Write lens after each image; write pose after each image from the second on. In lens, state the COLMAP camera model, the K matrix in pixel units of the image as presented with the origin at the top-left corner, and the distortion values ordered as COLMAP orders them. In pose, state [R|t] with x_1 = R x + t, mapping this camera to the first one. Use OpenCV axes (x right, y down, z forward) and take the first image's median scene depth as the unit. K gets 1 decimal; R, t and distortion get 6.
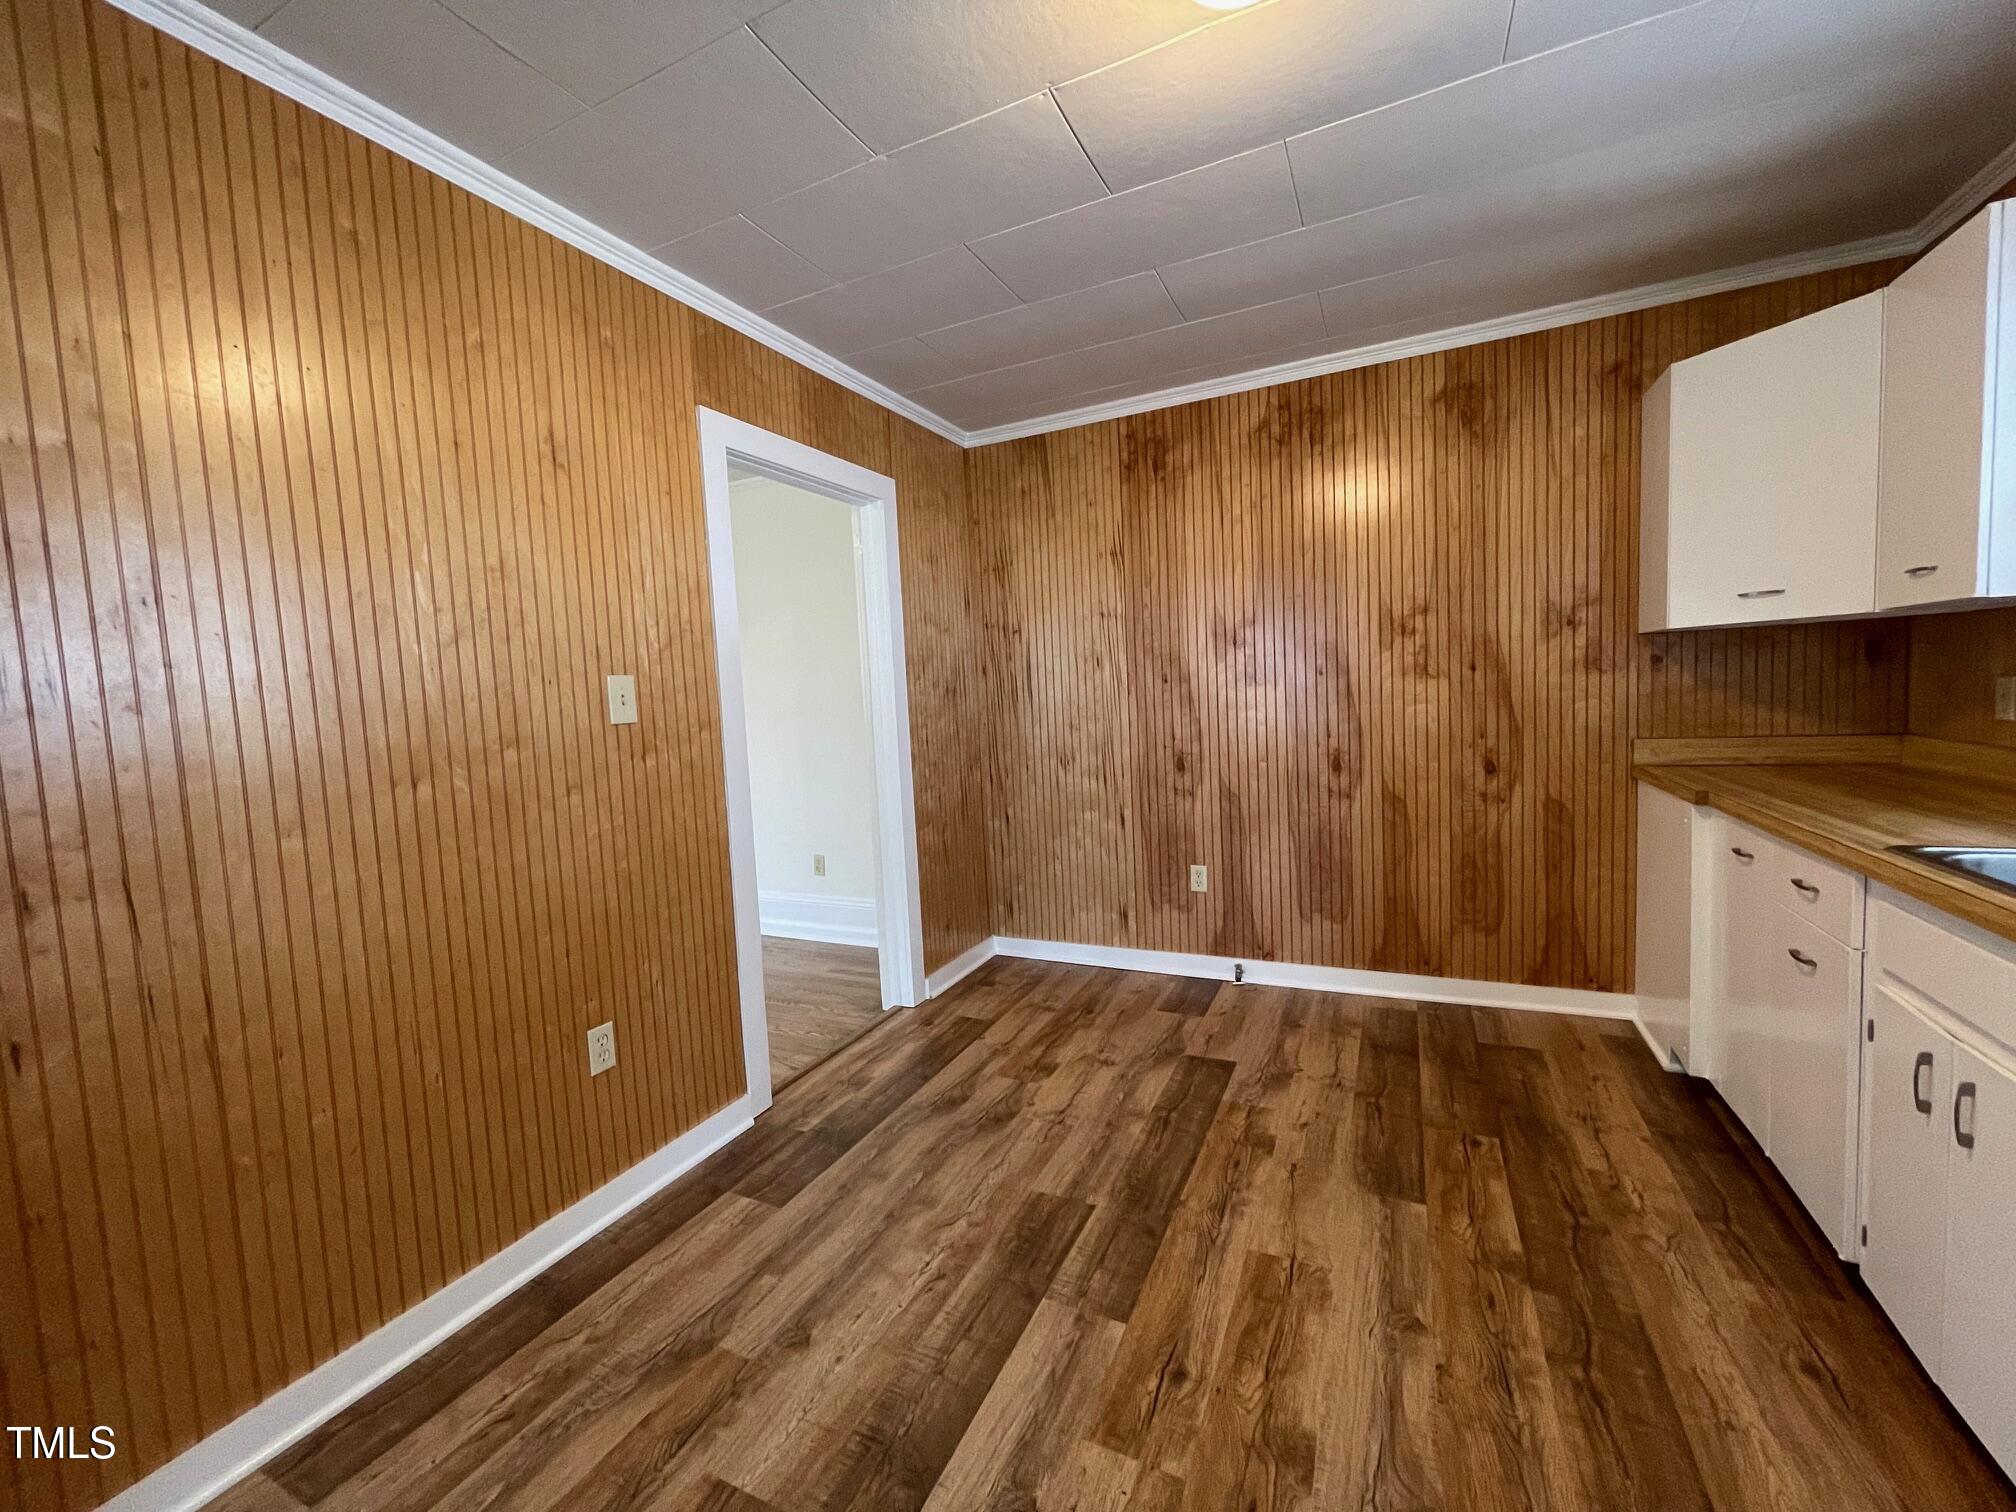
lens RADIAL K [[808.6, 0, 1000.9], [0, 808.6, 755.3], [0, 0, 1]] dist [-0.001266, -0.000106]
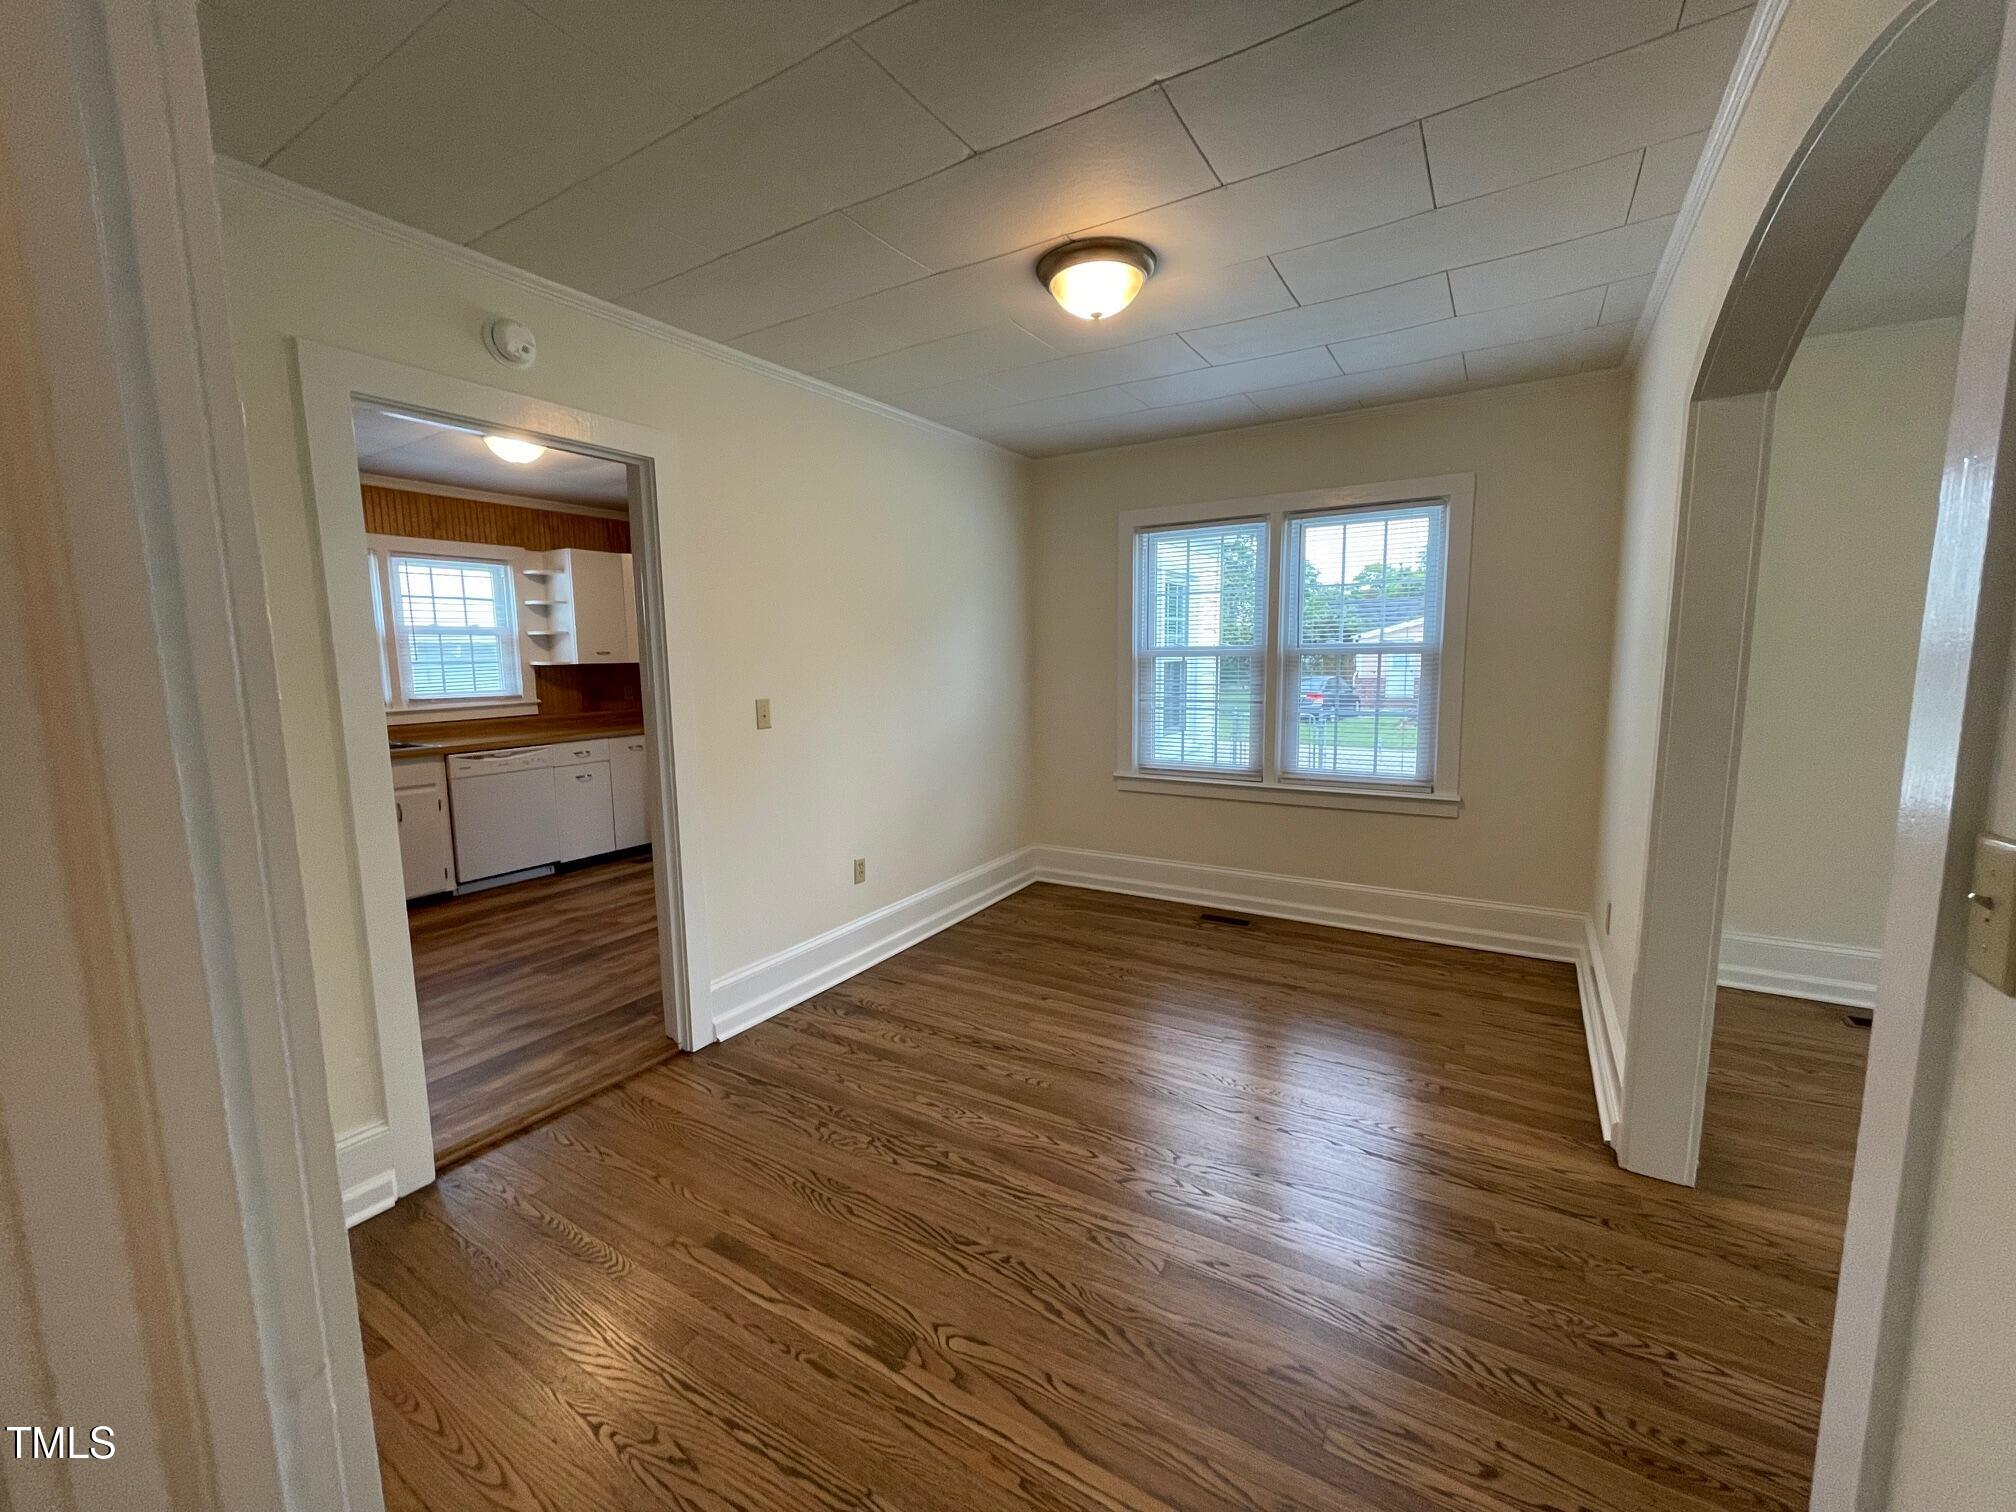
lens RADIAL K [[808.6, 0, 1000.9], [0, 808.6, 755.3], [0, 0, 1]] dist [-0.001266, -0.000106]
pose [[-0.991790, 0.054397, 0.115727, -1.307876], [0.076479, 0.977638, 0.195897, -0.213600], [-0.102483, 0.203139, -0.973772, 2.856336]]
